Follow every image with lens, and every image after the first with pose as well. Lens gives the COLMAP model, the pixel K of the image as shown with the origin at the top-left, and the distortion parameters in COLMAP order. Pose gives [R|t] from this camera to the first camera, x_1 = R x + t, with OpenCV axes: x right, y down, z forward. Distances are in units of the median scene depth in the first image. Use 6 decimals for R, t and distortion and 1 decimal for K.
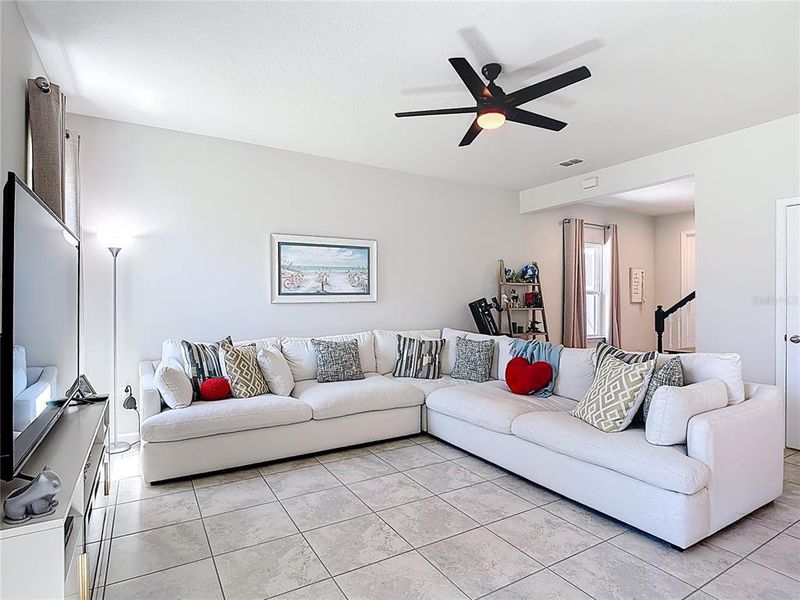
lens RADIAL K [[431.2, 0, 403.0], [0, 431.2, 299.7], [0, 0, 1]] dist [-0.000177, -0.012213]
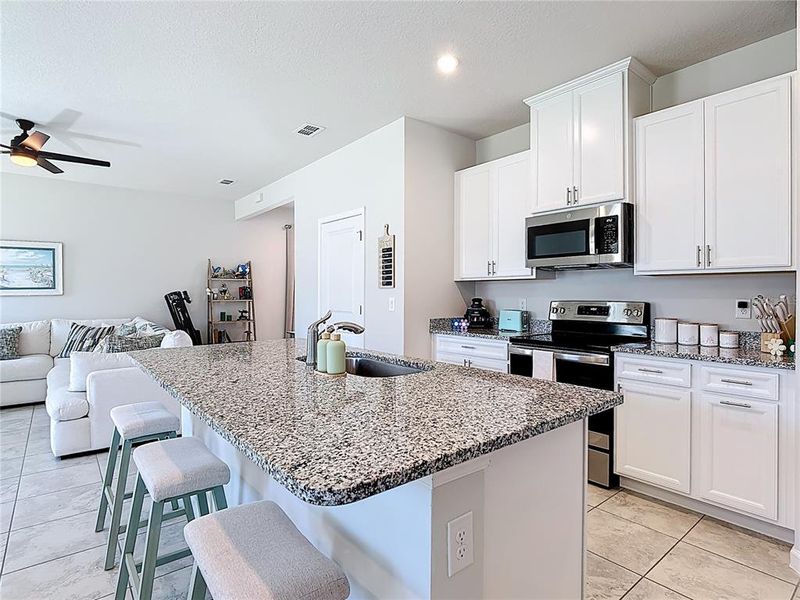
lens RADIAL K [[431.2, 0, 397.2], [0, 431.2, 294.6], [0, 0, 1]] dist [-0.000177, -0.012213]
pose [[0.991601, -0.001712, 0.129323, 0.781525], [0.001044, 0.999986, 0.005229, -0.001759], [-0.129330, -0.005050, 0.991589, -0.313663]]
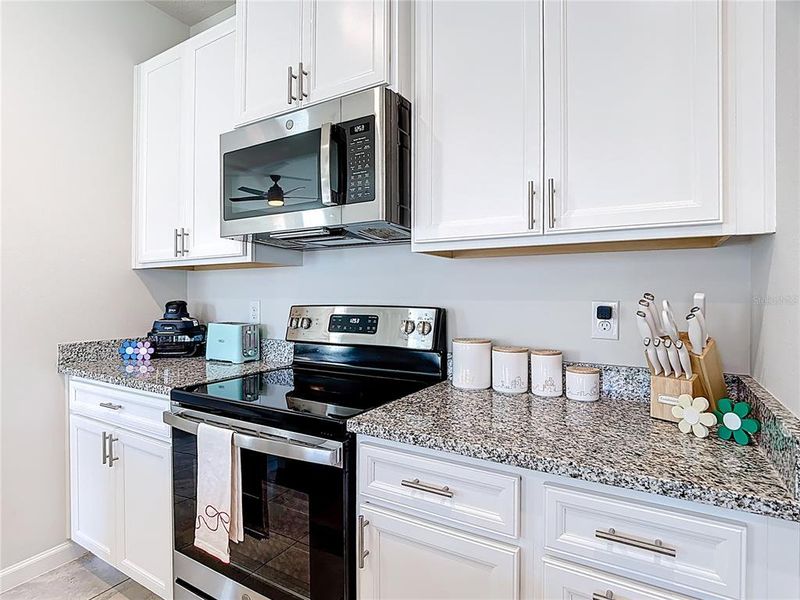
lens RADIAL K [[431.2, 0, 395.9], [0, 431.2, 297.7], [0, 0, 1]] dist [-0.000177, -0.012213]
pose [[0.888537, -0.011353, 0.458664, 1.069372], [0.004401, 0.999859, 0.016224, 0.000293], [-0.458784, -0.012397, 0.888461, 0.016882]]
